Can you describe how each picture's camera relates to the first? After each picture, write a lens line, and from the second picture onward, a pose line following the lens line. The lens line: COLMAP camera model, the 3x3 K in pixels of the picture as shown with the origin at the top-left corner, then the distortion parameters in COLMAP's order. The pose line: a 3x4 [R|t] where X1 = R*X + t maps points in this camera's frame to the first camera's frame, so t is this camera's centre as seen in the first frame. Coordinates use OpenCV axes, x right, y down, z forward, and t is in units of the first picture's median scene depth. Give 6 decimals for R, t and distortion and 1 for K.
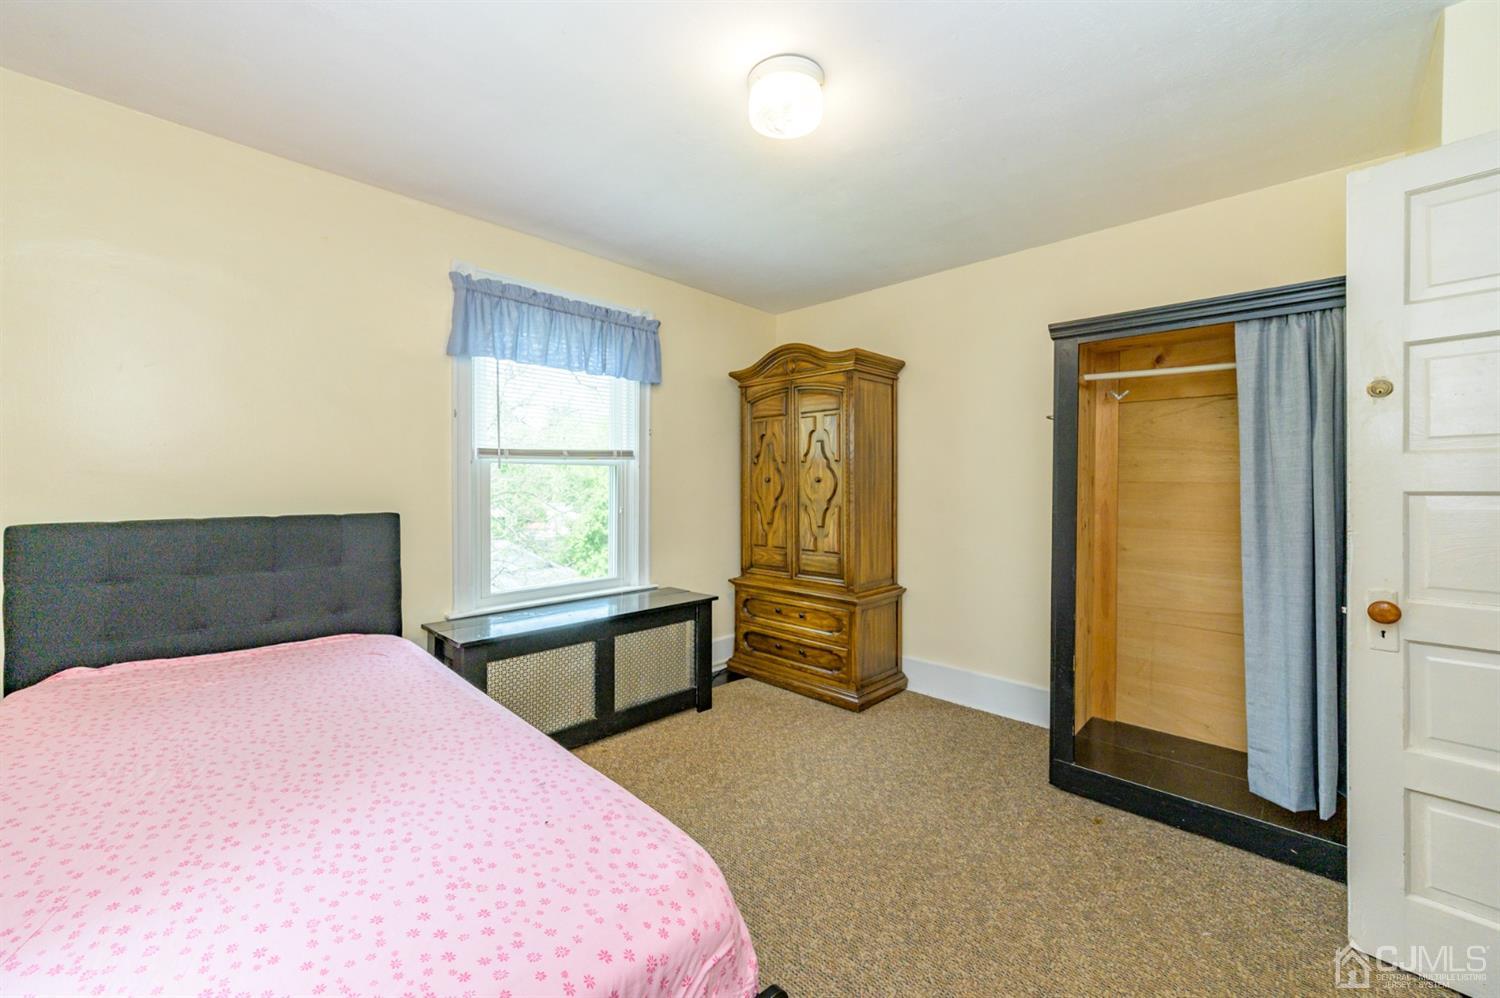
lens RADIAL K [[590.3, 0, 745.0], [0, 590.3, 495.3], [0, 0, 1]] dist [-0.000256, -0.000055]
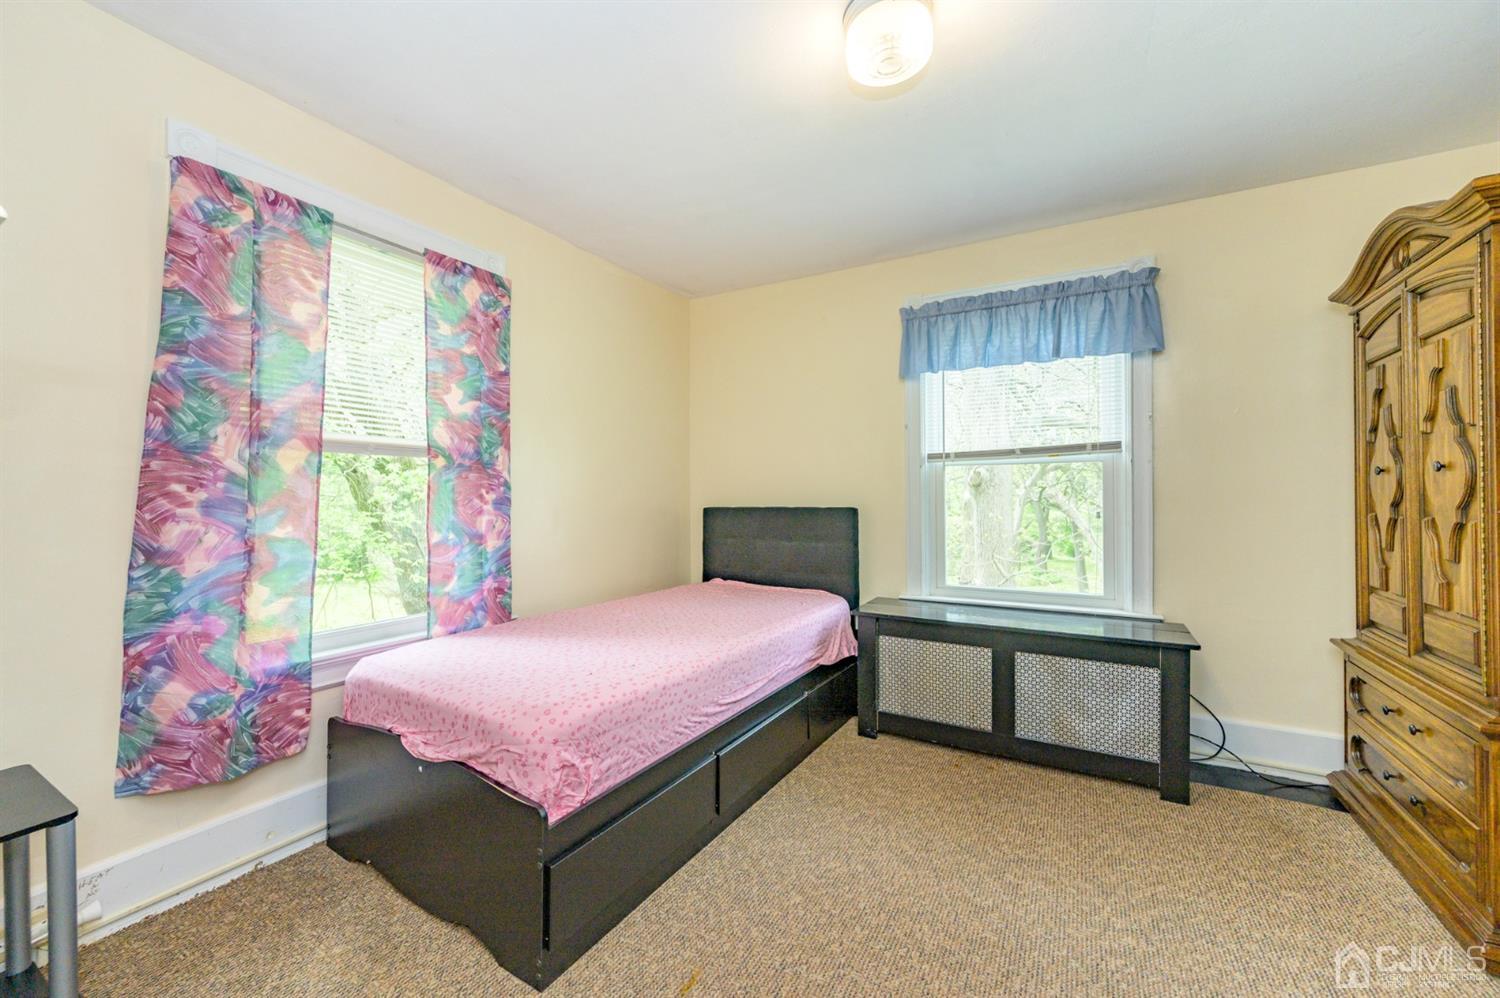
lens RADIAL K [[590.3, 0, 743.9], [0, 590.3, 495.3], [0, 0, 1]] dist [-0.000256, -0.000055]
pose [[0.257373, -0.000635, -0.966312, 0.506845], [-0.012416, 0.999915, -0.003964, 0.008138], [0.966232, 0.013018, 0.257343, 0.335721]]
